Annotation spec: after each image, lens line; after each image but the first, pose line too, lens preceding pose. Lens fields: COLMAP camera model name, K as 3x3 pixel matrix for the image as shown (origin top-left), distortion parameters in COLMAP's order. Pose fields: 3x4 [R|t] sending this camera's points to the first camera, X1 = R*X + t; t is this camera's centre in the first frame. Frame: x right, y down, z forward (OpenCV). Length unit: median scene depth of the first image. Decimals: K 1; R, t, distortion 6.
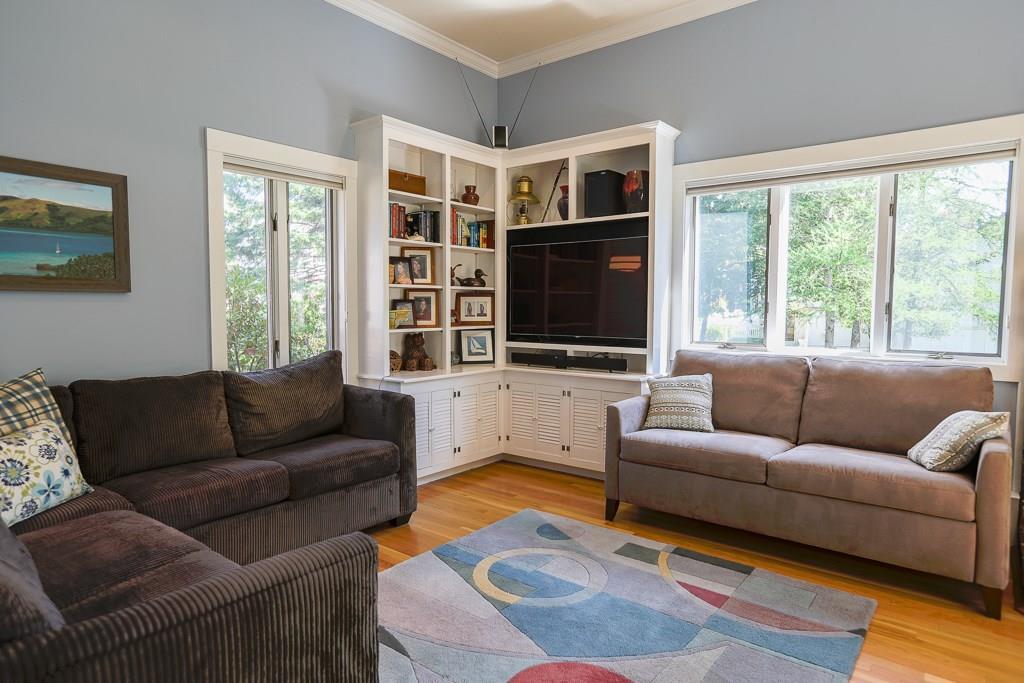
lens RADIAL K [[603.3, 0, 512.0], [0, 603.3, 341.5], [0, 0, 1]] dist [-0.043886, 0.039857]
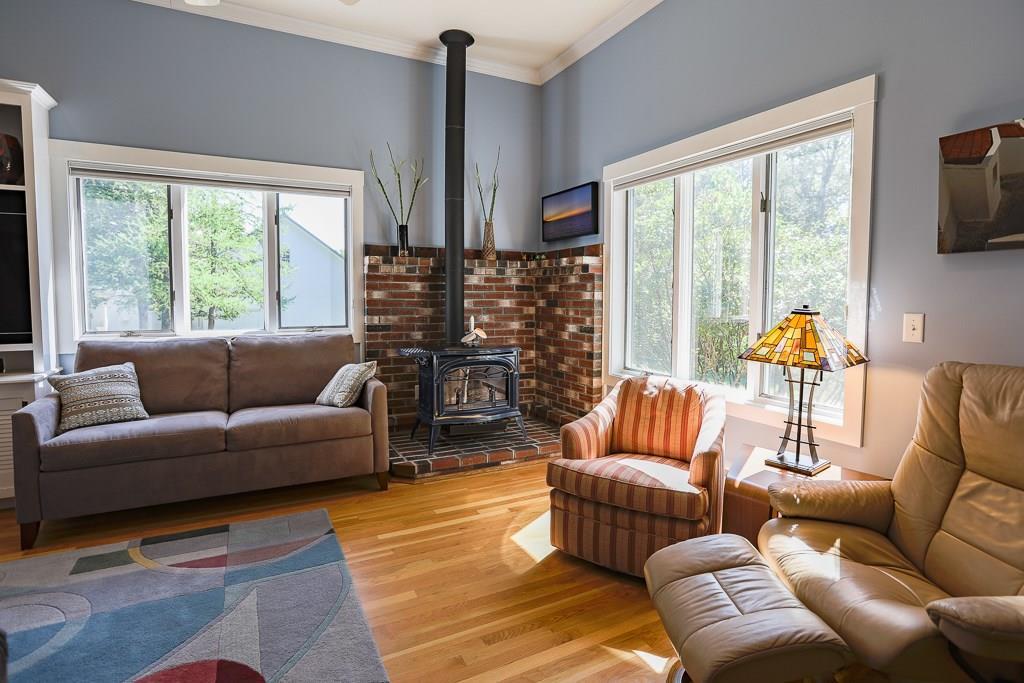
lens RADIAL K [[524.4, 0, 513.3], [0, 524.4, 323.8], [0, 0, 1]] dist [-0.048004, 0.024428]
pose [[0.405092, -0.053123, 0.912731, -0.195406], [0.054925, 0.997921, 0.033704, -0.004061], [-0.912624, 0.036478, 0.407168, 0.072885]]
